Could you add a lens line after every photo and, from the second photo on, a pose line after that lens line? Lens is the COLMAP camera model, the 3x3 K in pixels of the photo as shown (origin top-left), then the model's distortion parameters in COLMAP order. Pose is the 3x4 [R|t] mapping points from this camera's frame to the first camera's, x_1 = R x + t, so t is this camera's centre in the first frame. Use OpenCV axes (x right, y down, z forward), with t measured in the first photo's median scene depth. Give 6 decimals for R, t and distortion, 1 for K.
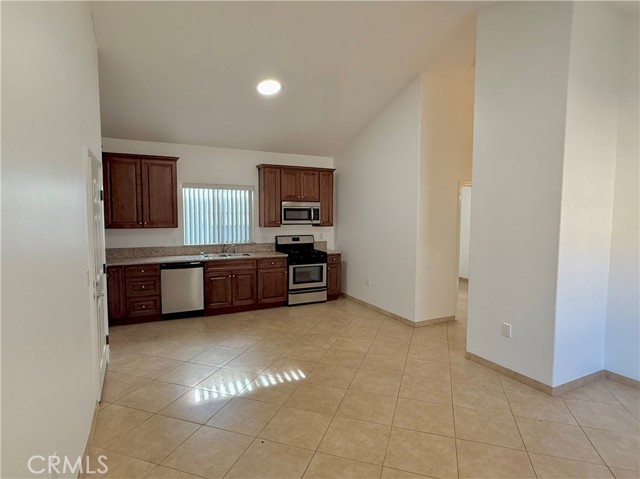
lens RADIAL K [[353.2, 0, 319.3], [0, 353.2, 239.8], [0, 0, 1]] dist [-0.001271, -0.000392]
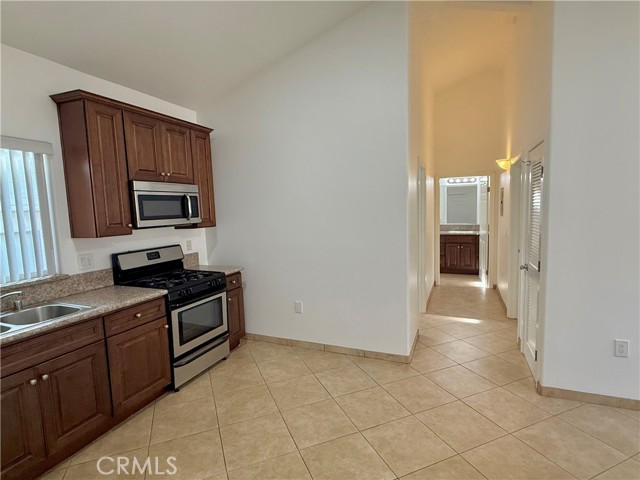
lens RADIAL K [[339.2, 0, 319.6], [0, 339.2, 240.7], [0, 0, 1]] dist [-0.001375, -0.000423]
pose [[0.753064, -0.090003, 0.651763, -0.228925], [0.078842, 0.995806, 0.046416, -0.030691], [-0.653207, 0.016432, 0.757001, 0.510336]]
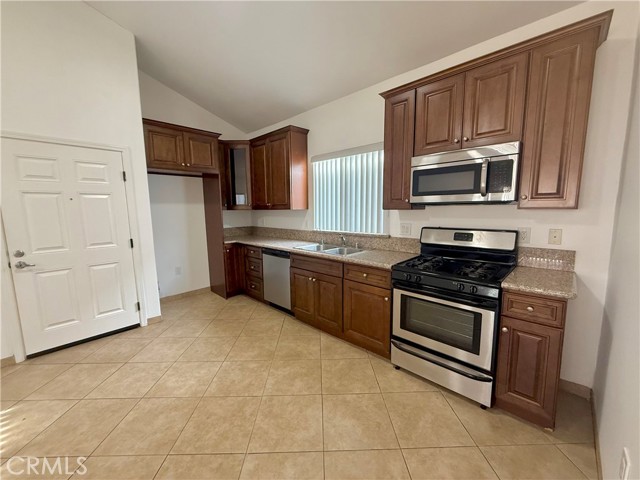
lens RADIAL K [[255.3, 0, 319.3], [0, 255.3, 239.8], [0, 0, 1]] dist [-0.000138, 0.000218]
pose [[0.328790, 0.111092, -0.937846, 0.206871], [-0.050627, 0.993703, 0.099960, -0.023919], [0.943045, 0.014614, 0.332344, 0.789402]]
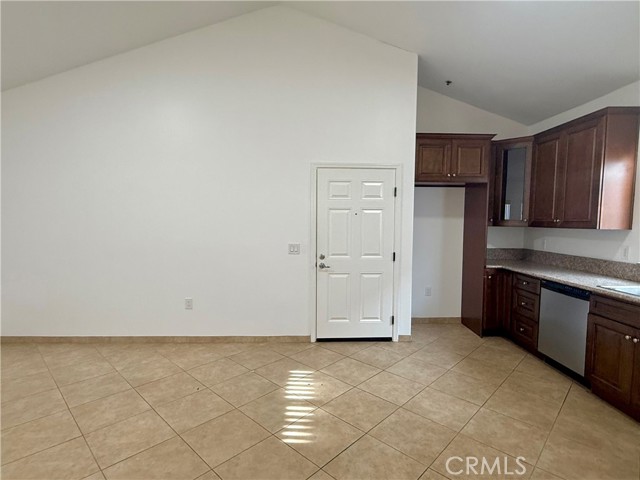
lens RADIAL K [[337.3, 0, 320.0], [0, 337.3, 241.6], [0, 0, 1]] dist [-0.001233, 0.000147]
pose [[-0.428368, 0.052889, -0.902055, 0.285093], [-0.070673, 0.993267, 0.091798, -0.029802], [0.900836, 0.103075, -0.421746, 0.757058]]
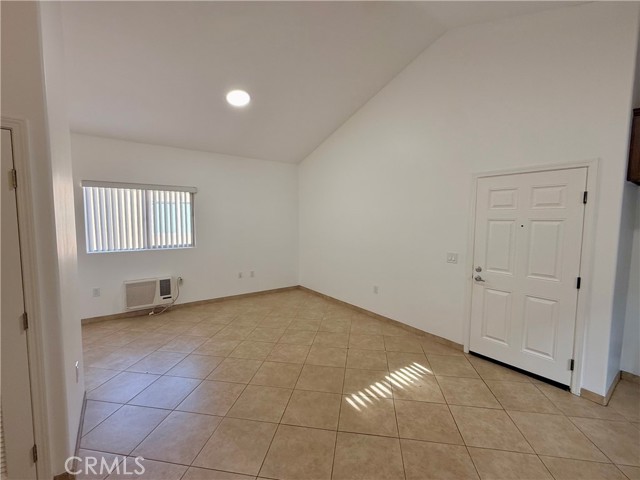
lens RADIAL K [[281.8, 0, 320.0], [0, 281.8, 240.0], [0, 0, 1]] dist [-0.001021, 0.000650]
pose [[-0.985943, 0.003700, -0.167042, 0.076821], [-0.021161, 0.988939, 0.146807, -0.066674], [0.165738, 0.148278, -0.974959, 0.947473]]
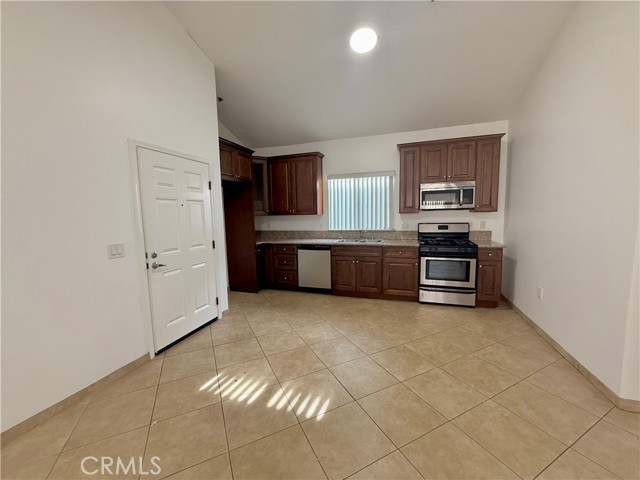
lens RADIAL K [[255.3, 0, 319.3], [0, 255.3, 239.8], [0, 0, 1]] dist [-0.000138, 0.000218]
pose [[0.704024, 0.054982, -0.708045, 0.181942], [-0.027019, 0.998350, 0.050659, 0.005616], [0.709663, -0.016535, 0.704348, 0.384246]]
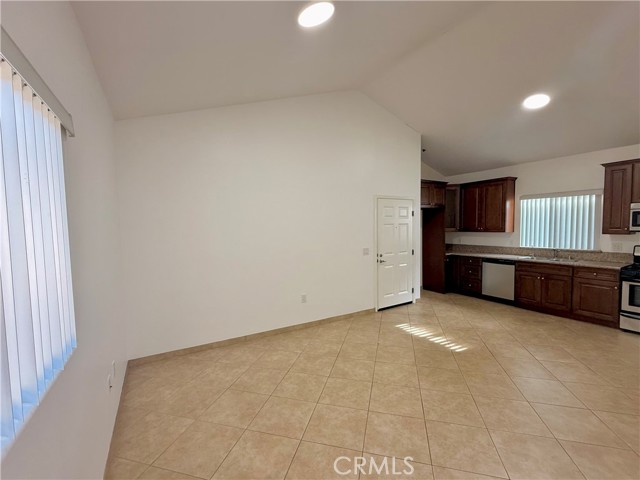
lens RADIAL K [[281.8, 0, 320.0], [0, 281.8, 240.0], [0, 0, 1]] dist [-0.001021, 0.000650]
pose [[0.065922, 0.049131, -0.996615, 0.526076], [-0.053493, 0.997525, 0.045637, -0.015684], [0.996390, 0.050304, 0.068387, 0.243493]]
